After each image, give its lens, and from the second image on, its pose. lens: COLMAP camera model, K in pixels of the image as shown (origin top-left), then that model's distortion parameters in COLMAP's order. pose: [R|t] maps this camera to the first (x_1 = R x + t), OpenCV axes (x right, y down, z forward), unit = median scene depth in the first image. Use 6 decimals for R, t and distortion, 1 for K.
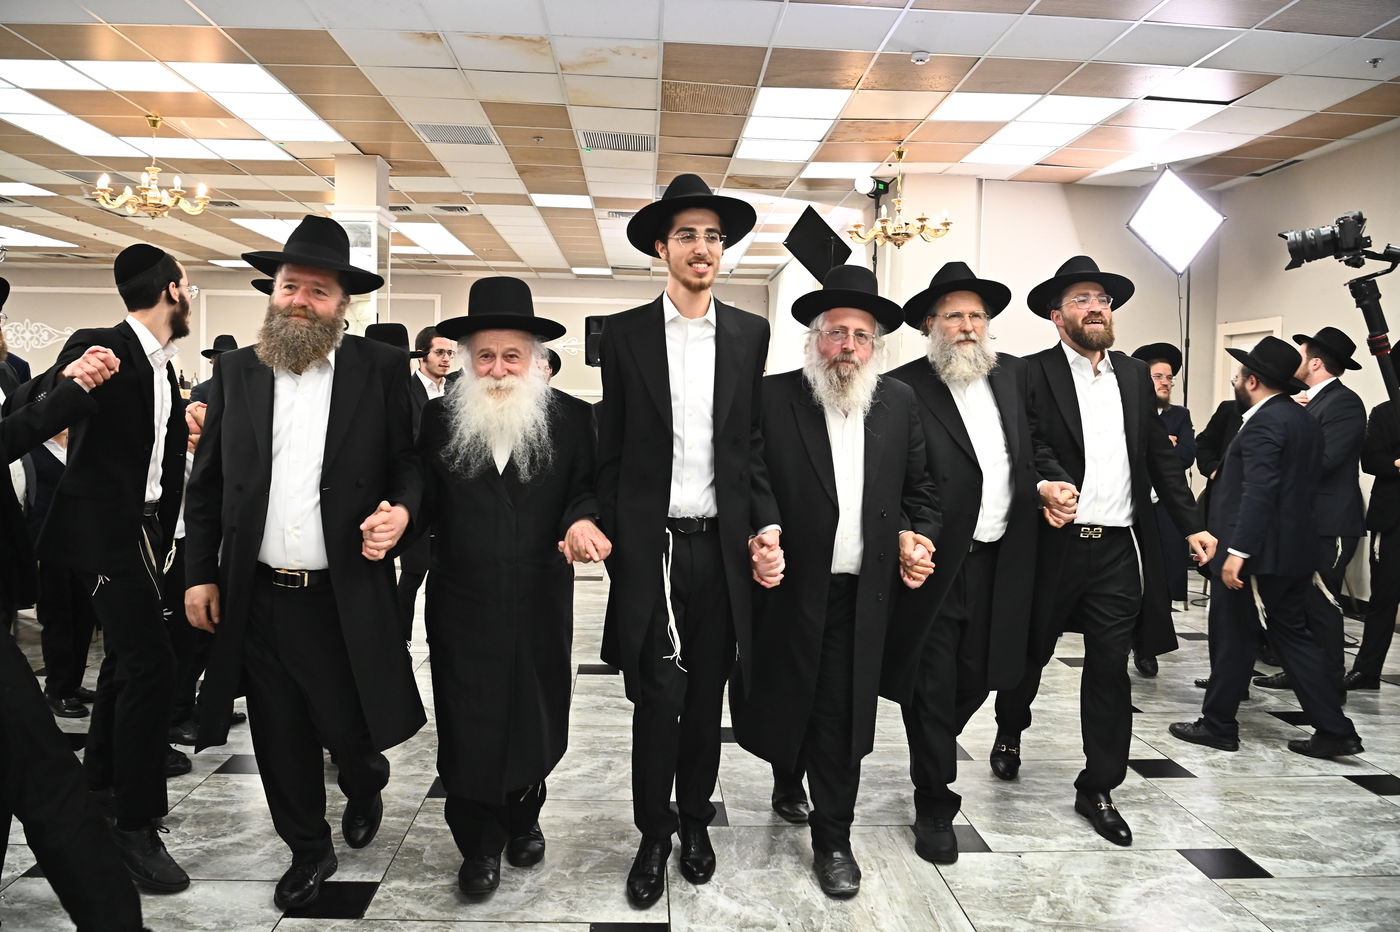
lens RADIAL K [[1128.4, 0, 695.7], [0, 1128.4, 461.8], [0, 0, 1]] dist [-0.026443, -0.012447]
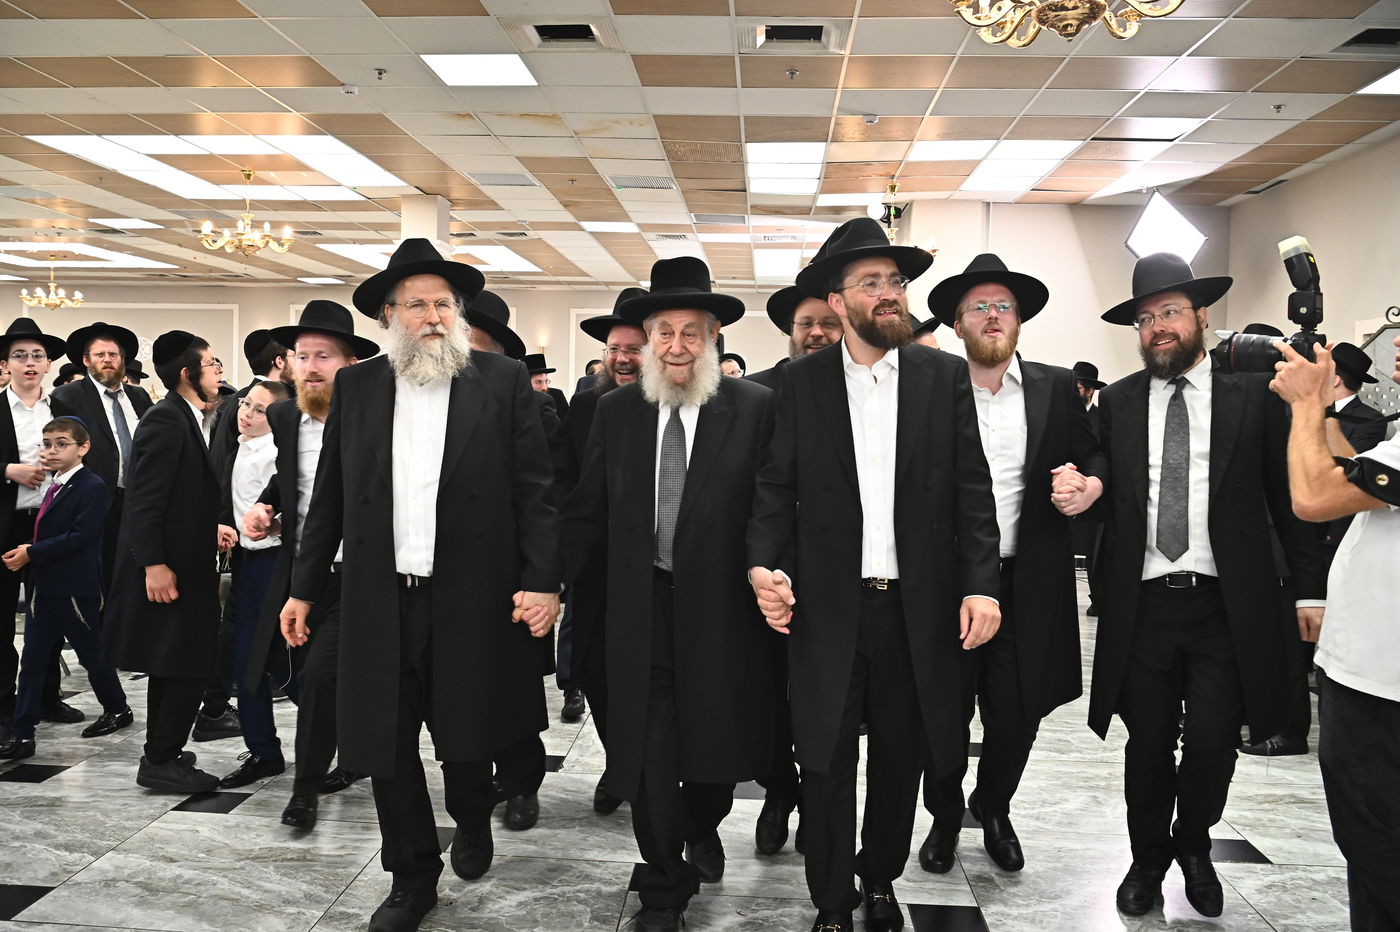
lens RADIAL K [[1205.2, 0, 700.3], [0, 1205.2, 459.8], [0, 0, 1]] dist [0.007740, 0.003141]
pose [[0.995917, 0.001453, -0.090267, 0.090847], [-0.002612, 0.999916, -0.012727, 0.011836], [0.090241, 0.012910, 0.995836, -0.189948]]
